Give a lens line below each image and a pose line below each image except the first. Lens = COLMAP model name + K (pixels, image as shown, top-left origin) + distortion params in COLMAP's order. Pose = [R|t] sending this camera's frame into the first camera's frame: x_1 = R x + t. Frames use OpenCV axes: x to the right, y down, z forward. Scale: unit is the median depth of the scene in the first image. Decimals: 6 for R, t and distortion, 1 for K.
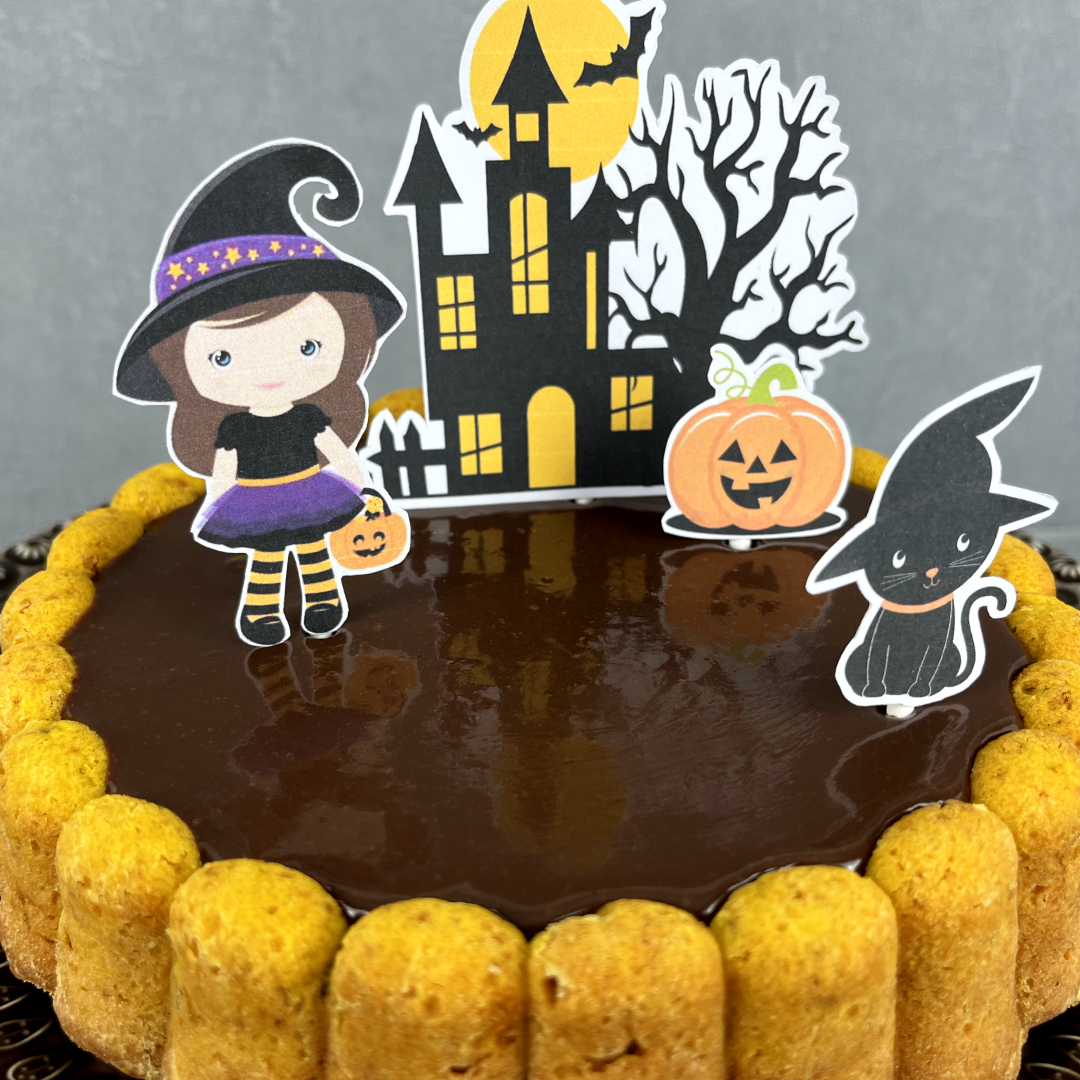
lens RADIAL K [[1087.0, 0, 540.2], [0, 1087.0, 527.3], [0, 0, 1]] dist [0.015430, -0.036923]
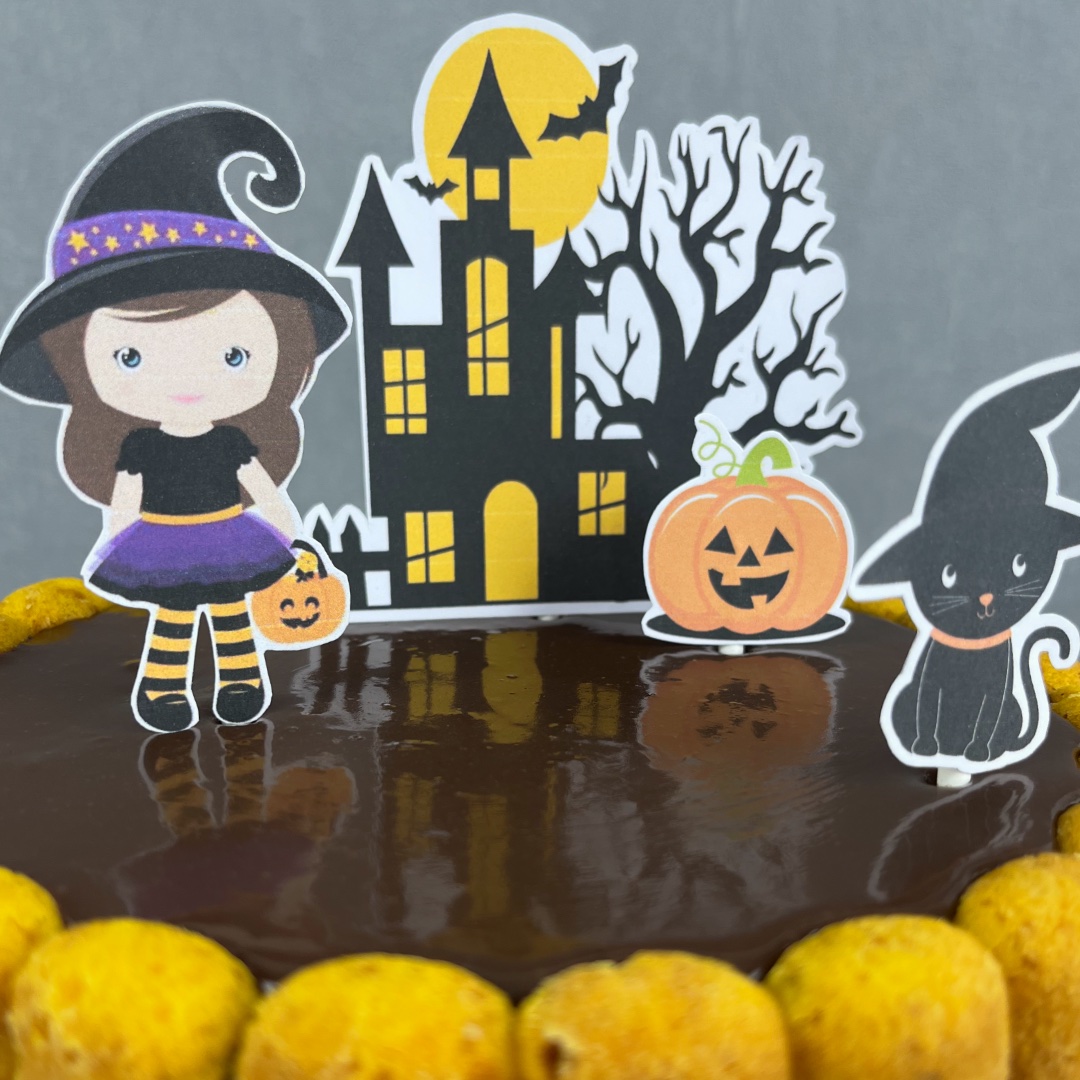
lens RADIAL K [[1114.4, 0, 525.6], [0, 1114.4, 649.1], [0, 0, 1]] dist [-0.001291, -0.004466]
pose [[0.998665, 0.001132, 0.051640, -0.029446], [0.007422, 0.986242, -0.165140, 0.184726], [-0.051117, 0.165303, 0.984917, 0.160582]]
